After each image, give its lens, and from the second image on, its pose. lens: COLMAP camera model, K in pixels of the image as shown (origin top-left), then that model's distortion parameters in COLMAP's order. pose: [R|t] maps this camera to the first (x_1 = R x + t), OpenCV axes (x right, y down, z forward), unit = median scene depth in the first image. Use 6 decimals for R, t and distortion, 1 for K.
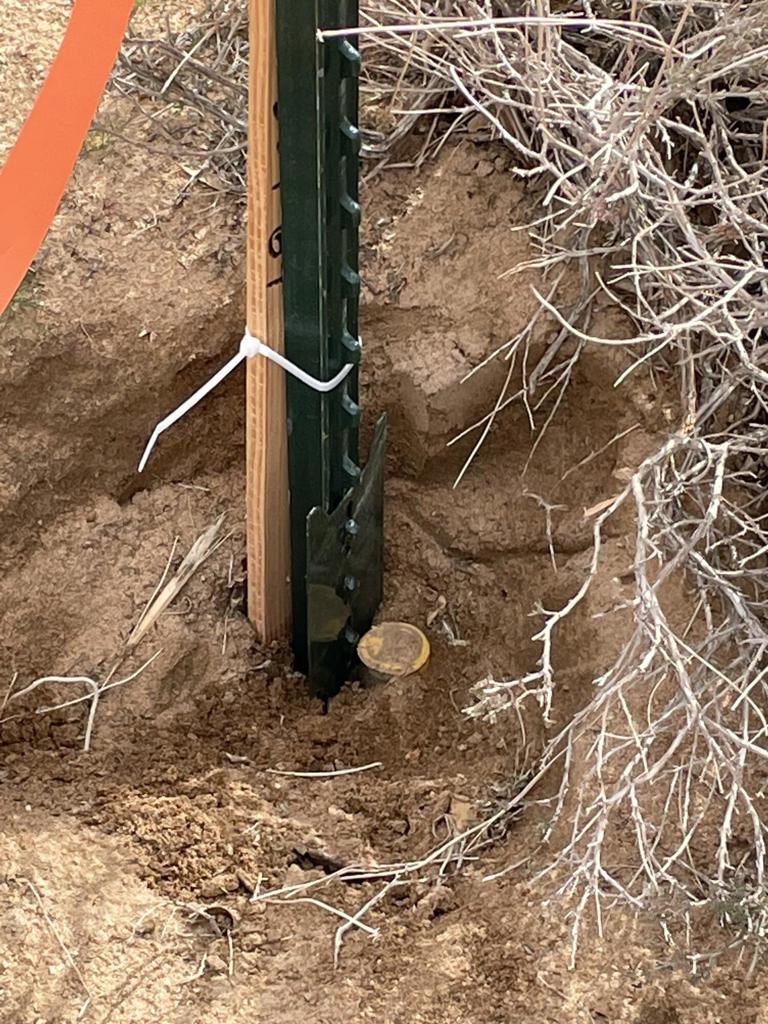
lens RADIAL K [[3091.0, 0, 384.0], [0, 3091.0, 512.0], [0, 0, 1]] dist [0.018919, 0.069820]
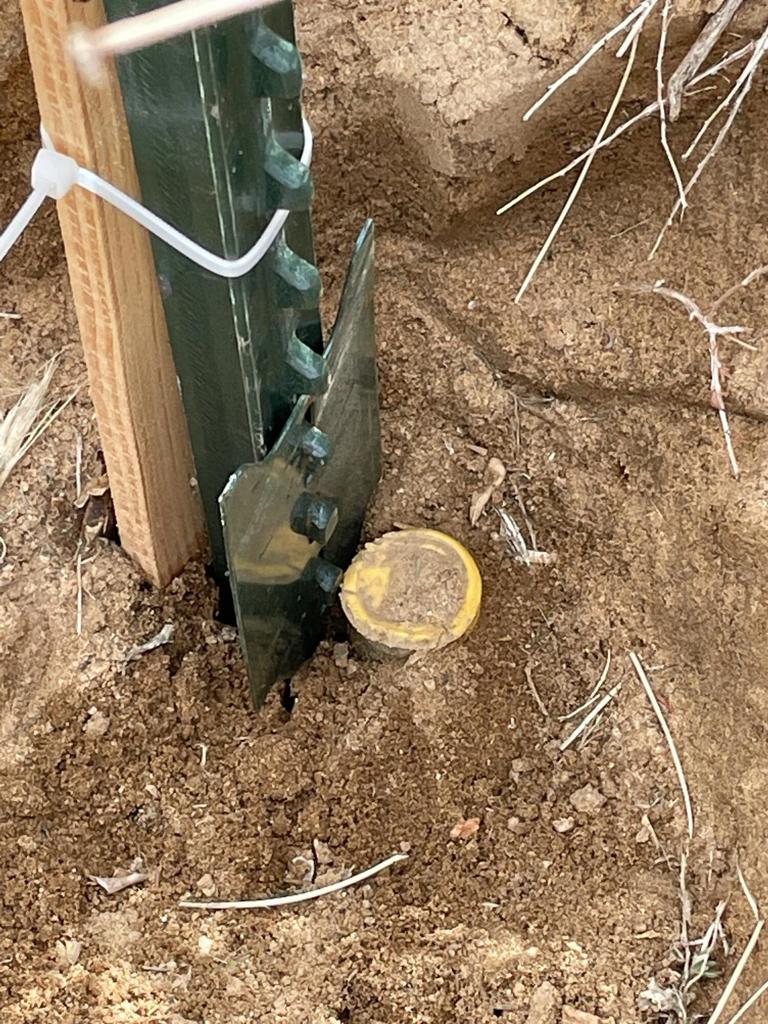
lens RADIAL K [[3091.0, 0, 384.0], [0, 3091.0, 512.0], [0, 0, 1]] dist [0.018919, 0.069820]
pose [[0.997676, -0.068106, 0.002244, -0.001624], [0.064512, 0.954619, 0.290757, -0.117752], [-0.021945, -0.289937, 0.956794, 0.517504]]
